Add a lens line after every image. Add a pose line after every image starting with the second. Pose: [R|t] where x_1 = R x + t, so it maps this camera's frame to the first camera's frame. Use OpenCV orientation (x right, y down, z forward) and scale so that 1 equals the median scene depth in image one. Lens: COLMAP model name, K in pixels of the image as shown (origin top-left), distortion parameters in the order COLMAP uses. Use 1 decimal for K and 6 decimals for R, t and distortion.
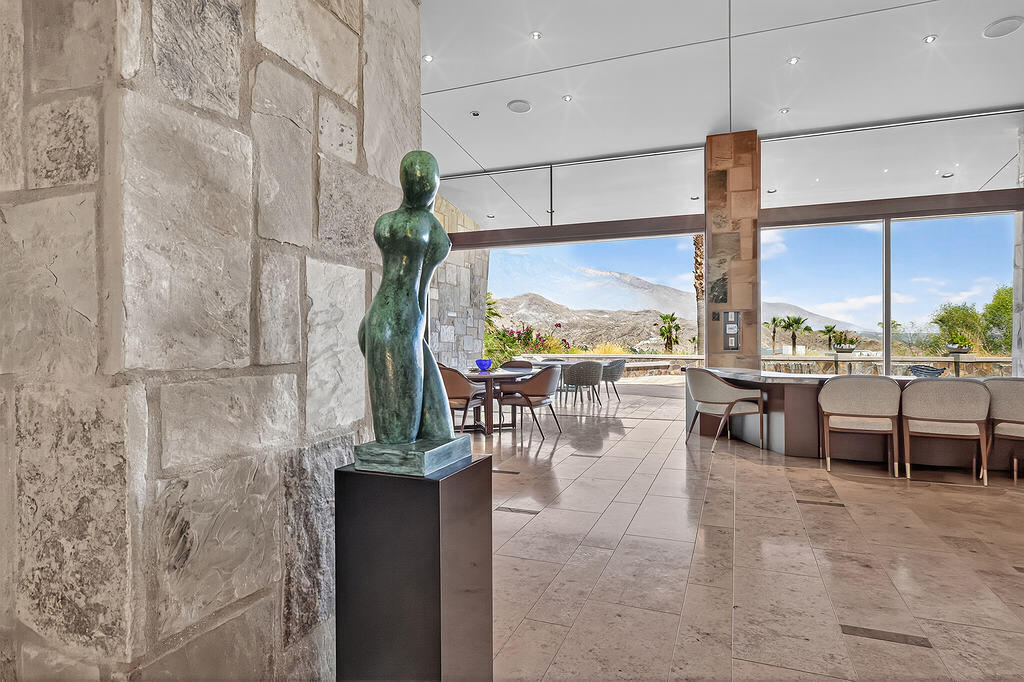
lens RADIAL K [[577.0, 0, 515.7], [0, 577.0, 337.3], [0, 0, 1]] dist [-0.002370, 0.000209]
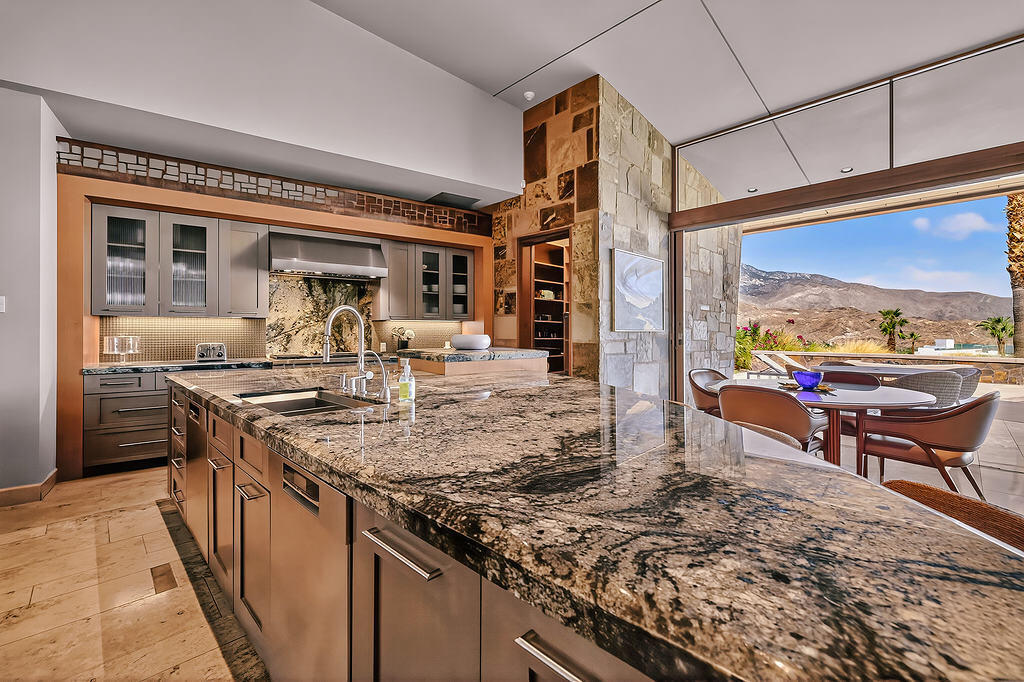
lens RADIAL K [[434.7, 0, 509.9], [0, 434.7, 335.5], [0, 0, 1]] dist [0.011404, 0.000434]
pose [[0.910657, 0.005902, -0.413121, -0.146051], [-0.002590, 0.999960, 0.008576, -0.004966], [0.413155, -0.006740, 0.910636, 0.396520]]
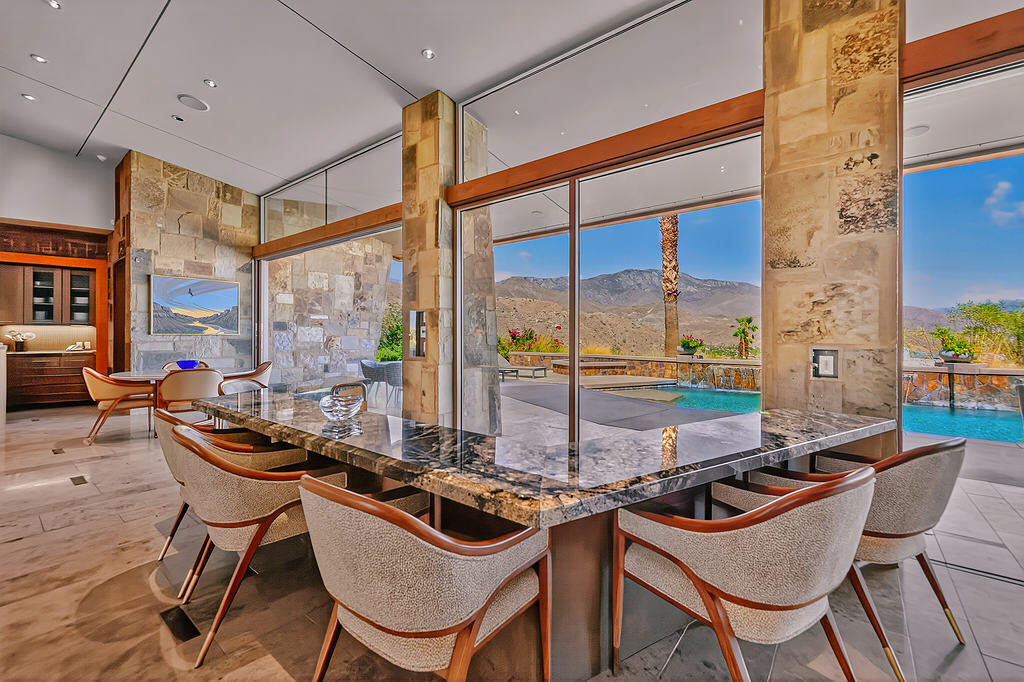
lens RADIAL K [[434.7, 0, 503.3], [0, 434.7, 332.6], [0, 0, 1]] dist [0.011404, 0.000434]
pose [[0.949259, 0.004576, -0.314463, 0.683165], [-0.007022, 0.999953, -0.006645, -0.009318], [0.314418, 0.008516, 0.949246, 0.425891]]
